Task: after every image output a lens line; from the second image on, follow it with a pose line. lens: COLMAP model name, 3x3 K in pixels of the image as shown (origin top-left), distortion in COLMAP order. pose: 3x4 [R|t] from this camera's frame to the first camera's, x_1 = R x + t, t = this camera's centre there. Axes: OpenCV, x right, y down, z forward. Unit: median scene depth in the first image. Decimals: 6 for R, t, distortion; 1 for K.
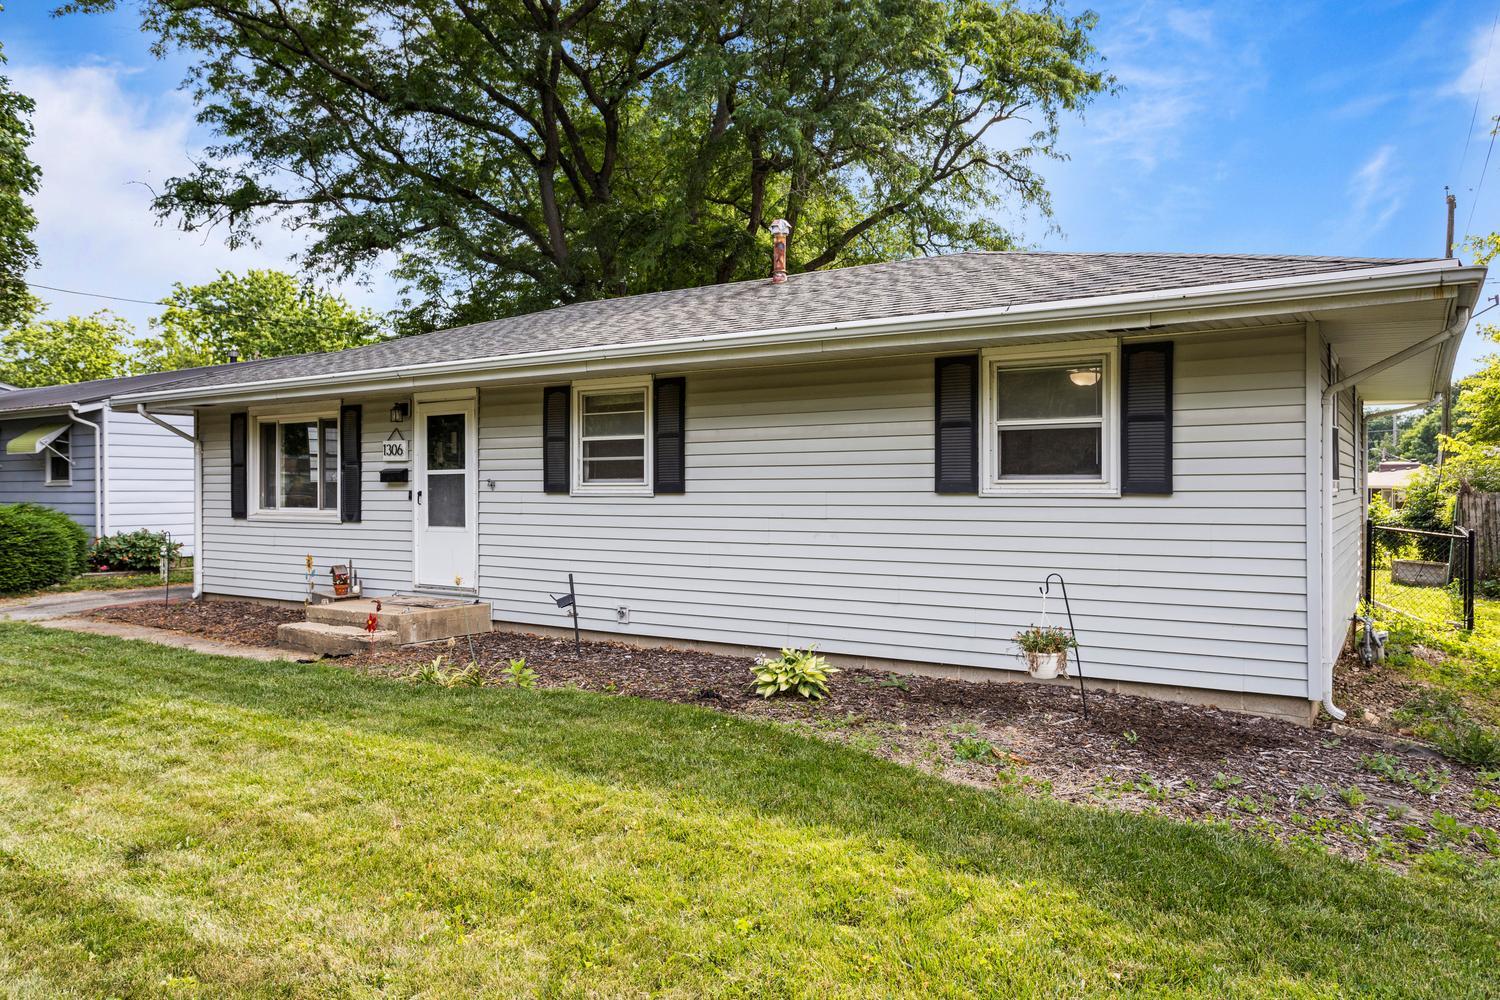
lens RADIAL K [[1044.3, 0, 749.4], [0, 1044.3, 497.2], [0, 0, 1]] dist [-0.011943, -0.000049]
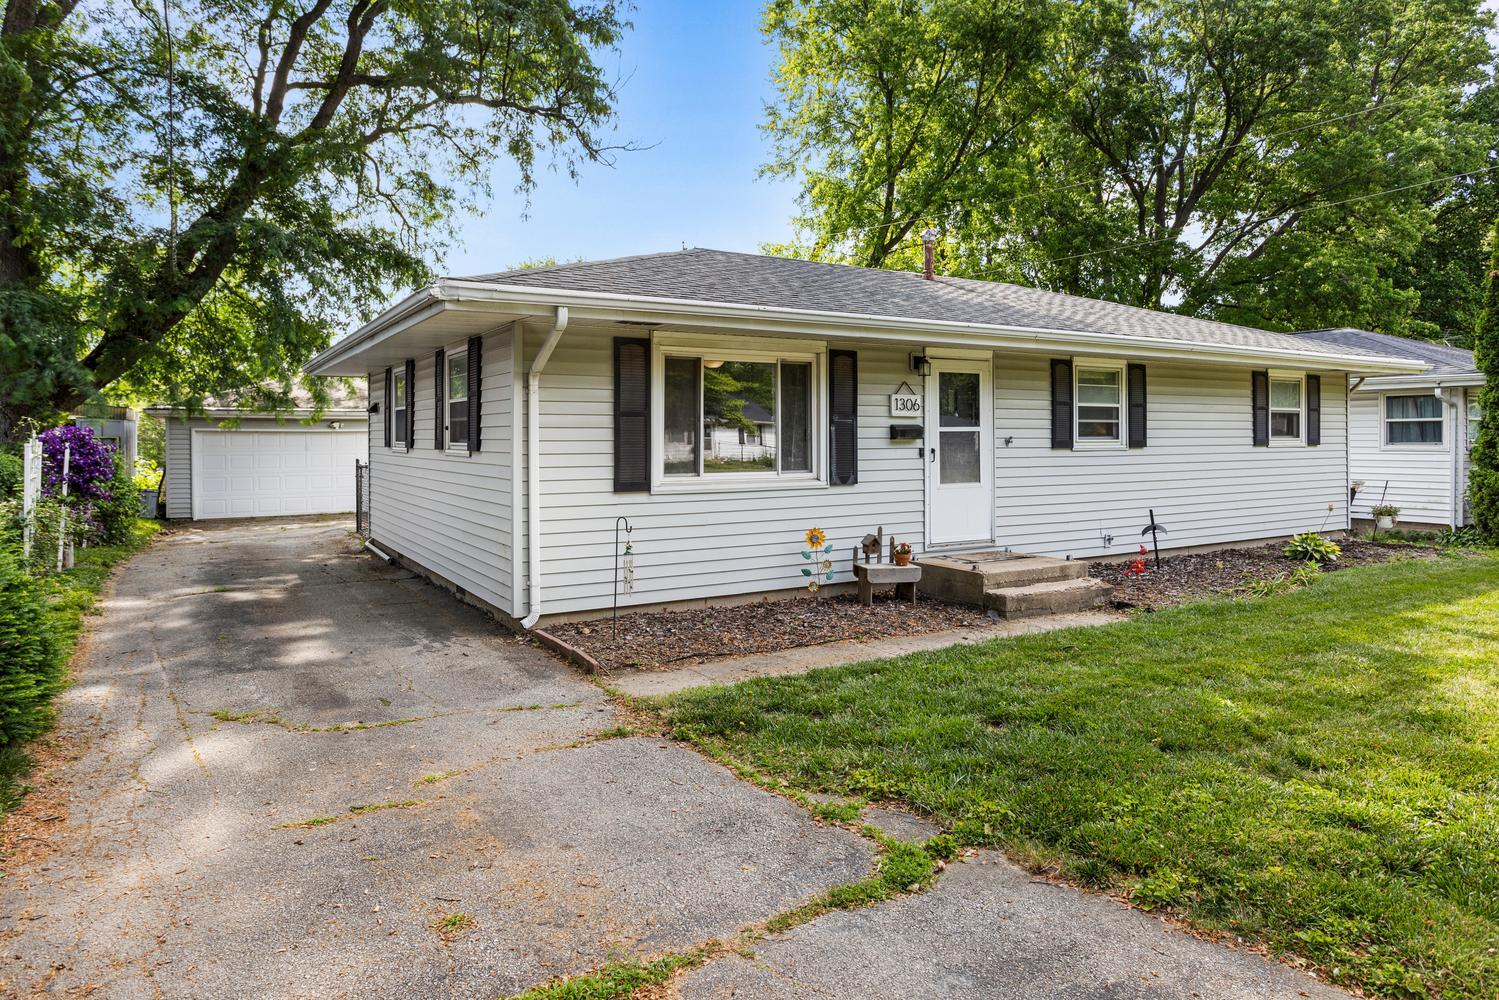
lens RADIAL K [[917.8, 0, 742.3], [0, 917.8, 453.7], [0, 0, 1]] dist [-0.006659, 0.000494]
pose [[0.434273, -0.009141, 0.900735, -1.219574], [0.016956, 0.999854, 0.001972, -0.005617], [-0.900622, 0.014416, 0.434365, 0.821126]]
